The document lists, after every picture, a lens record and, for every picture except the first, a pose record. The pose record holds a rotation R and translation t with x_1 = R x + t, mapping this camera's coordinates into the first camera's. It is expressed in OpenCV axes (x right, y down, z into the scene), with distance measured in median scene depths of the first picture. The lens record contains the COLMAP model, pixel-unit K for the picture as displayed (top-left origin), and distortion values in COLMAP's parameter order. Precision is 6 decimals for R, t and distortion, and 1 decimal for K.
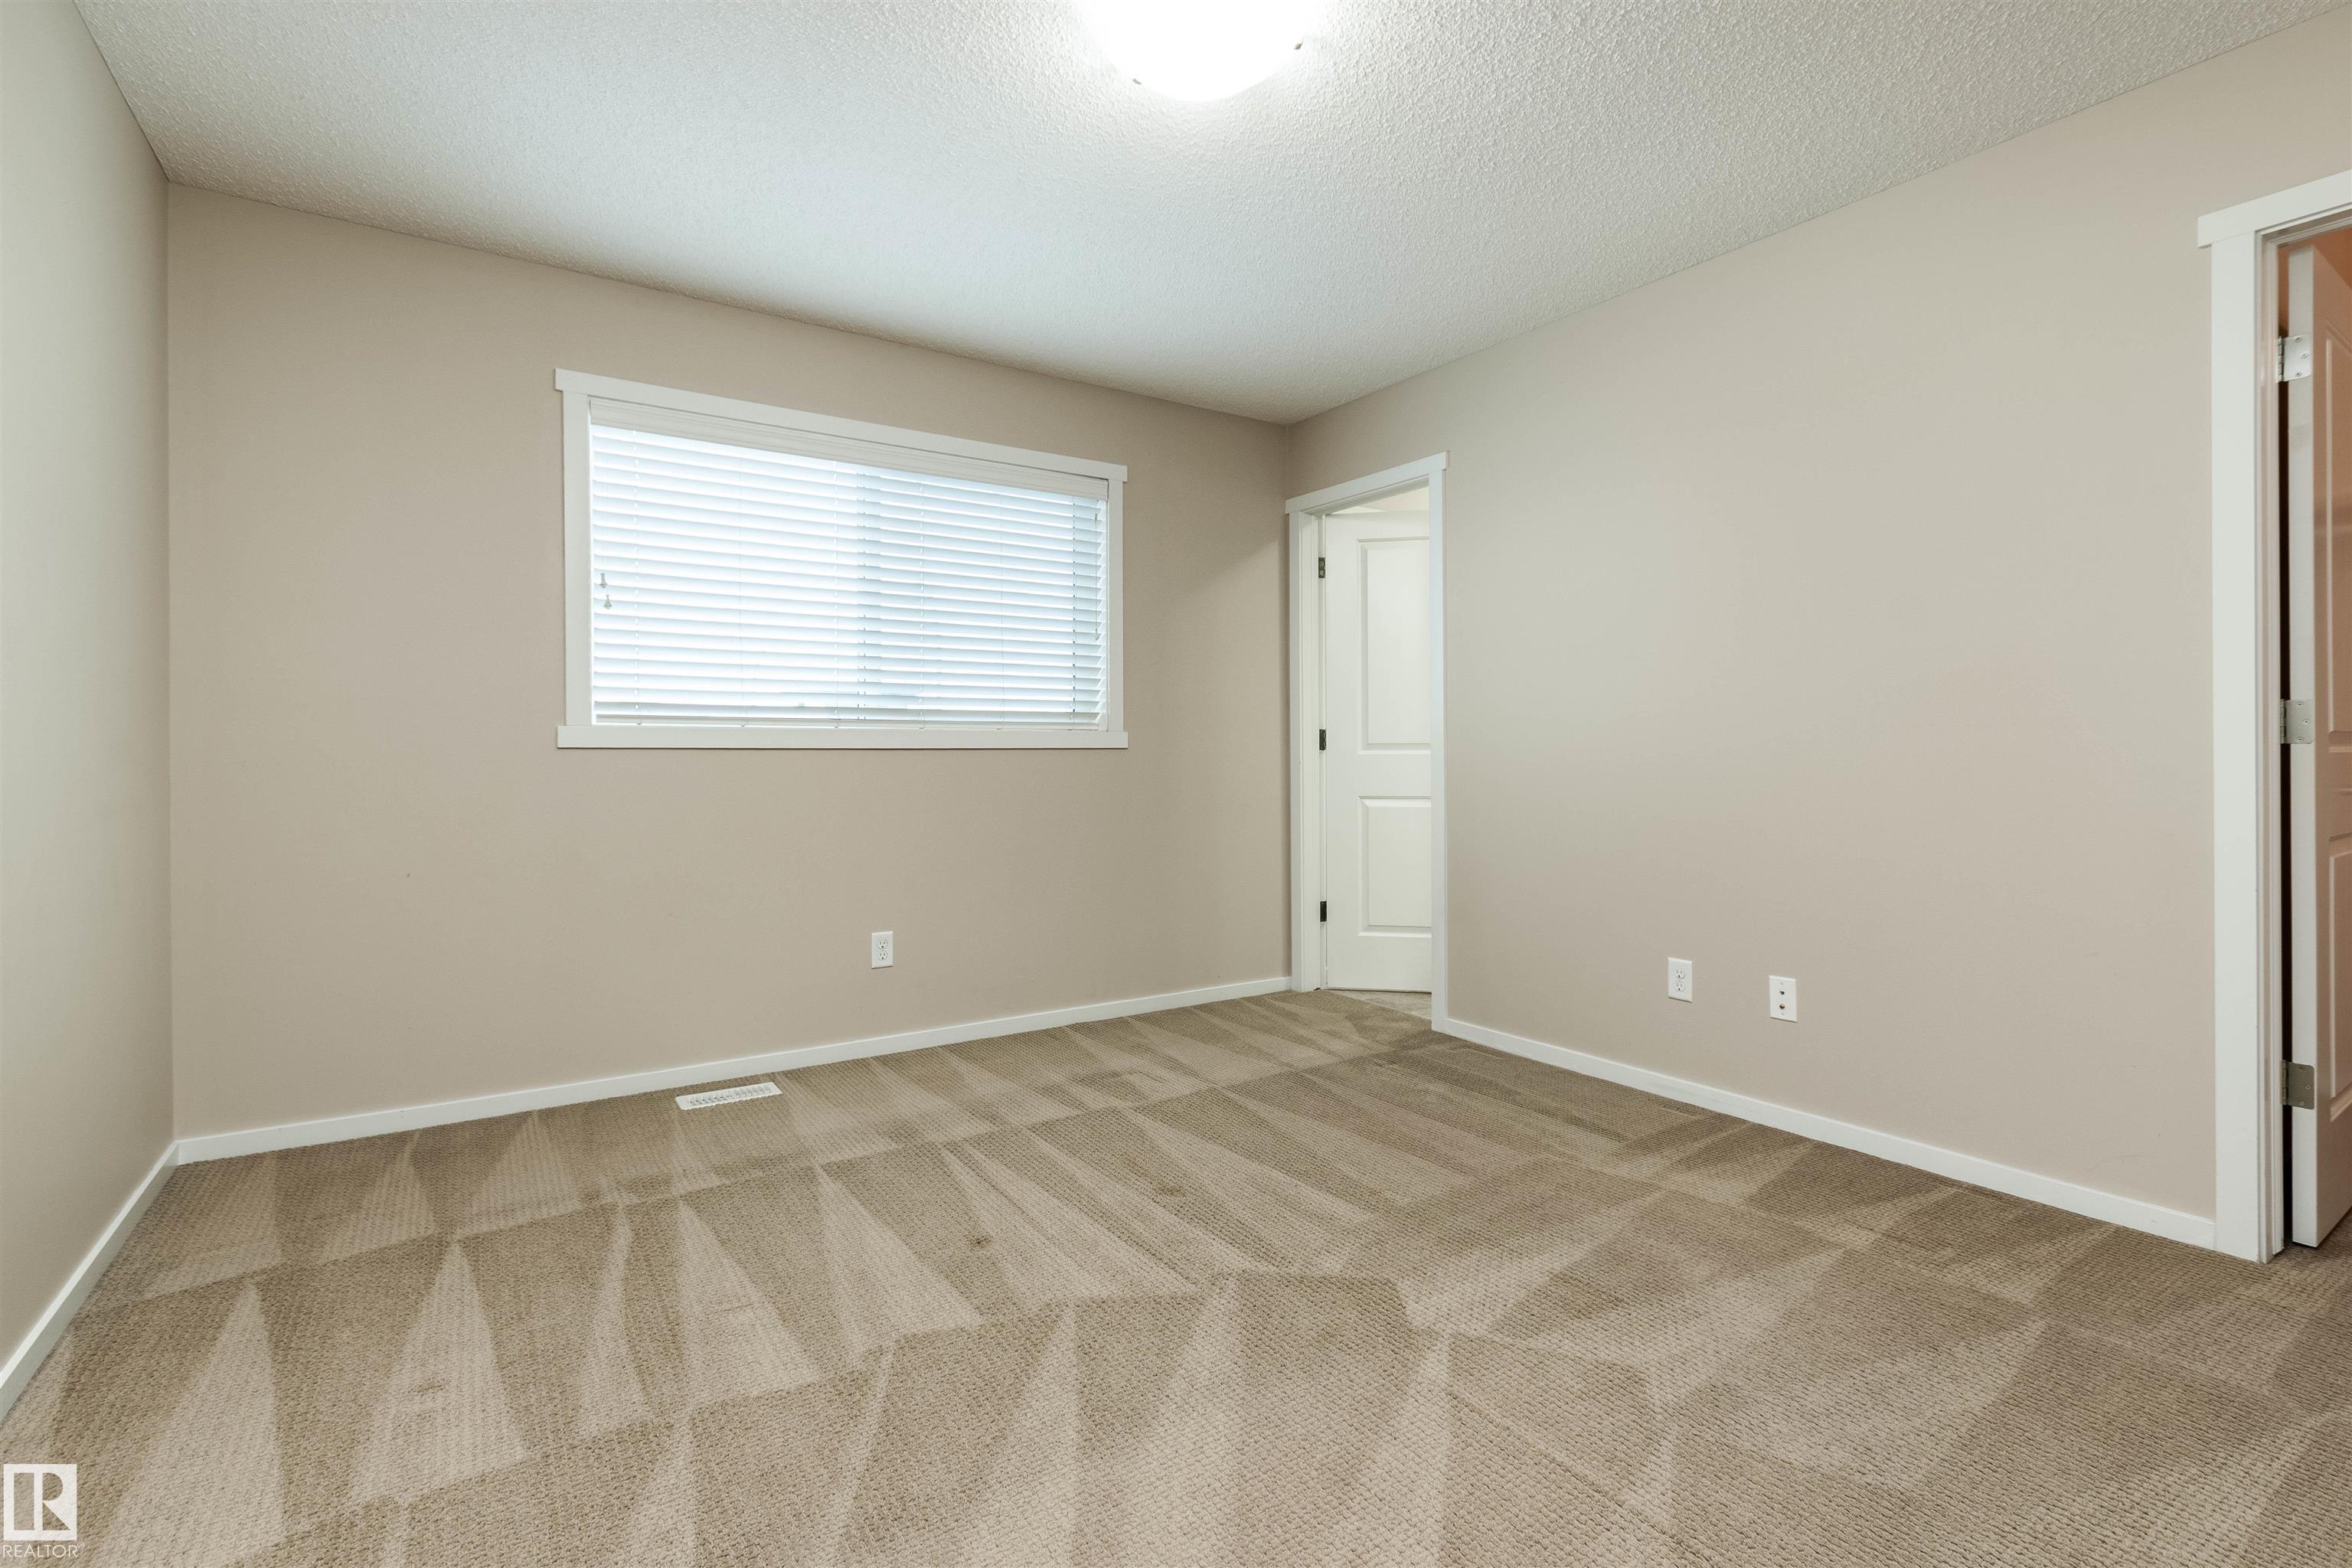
lens RADIAL K [[1046.9, 0, 1177.5], [0, 1046.9, 760.4], [0, 0, 1]] dist [0.005628, -0.001211]
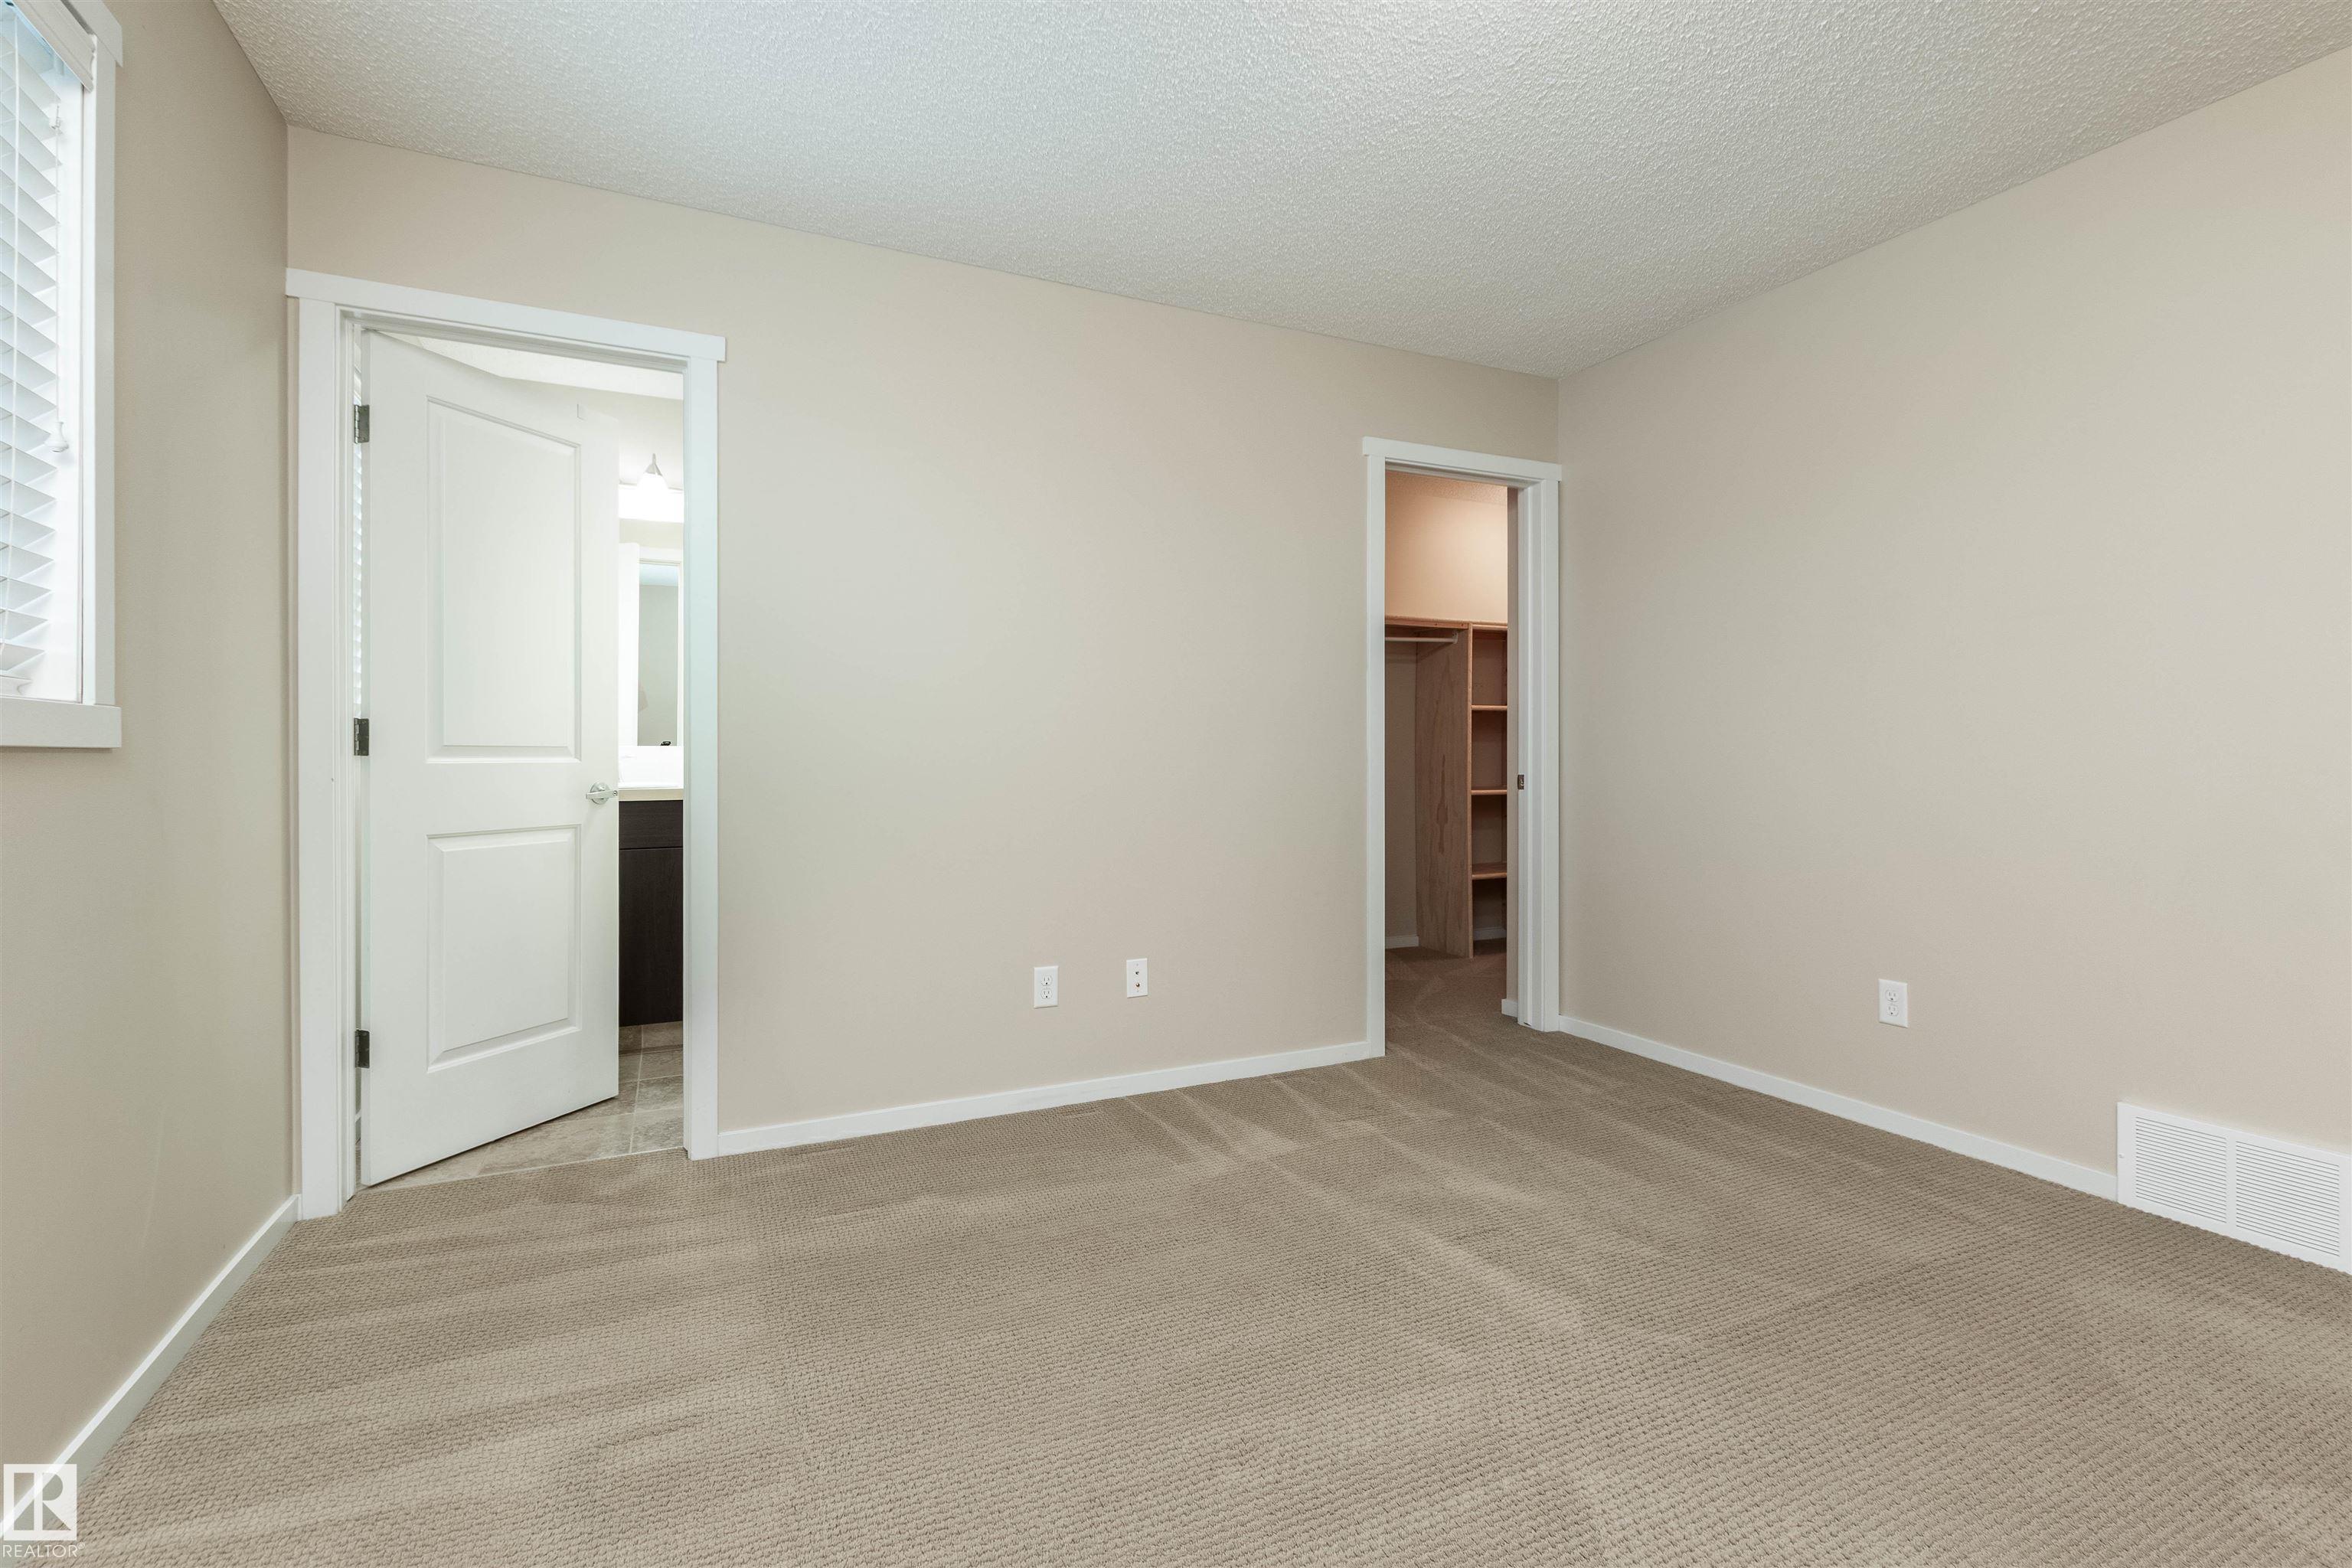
lens RADIAL K [[1041.3, 0, 1151.8], [0, 1041.3, 771.7], [0, 0, 1]] dist [0.011248, -0.000590]
pose [[0.170711, -0.006385, 0.985301, -0.521911], [0.011236, 0.999927, 0.004533, 0.000061], [-0.985257, 0.010297, 0.170770, 0.786404]]
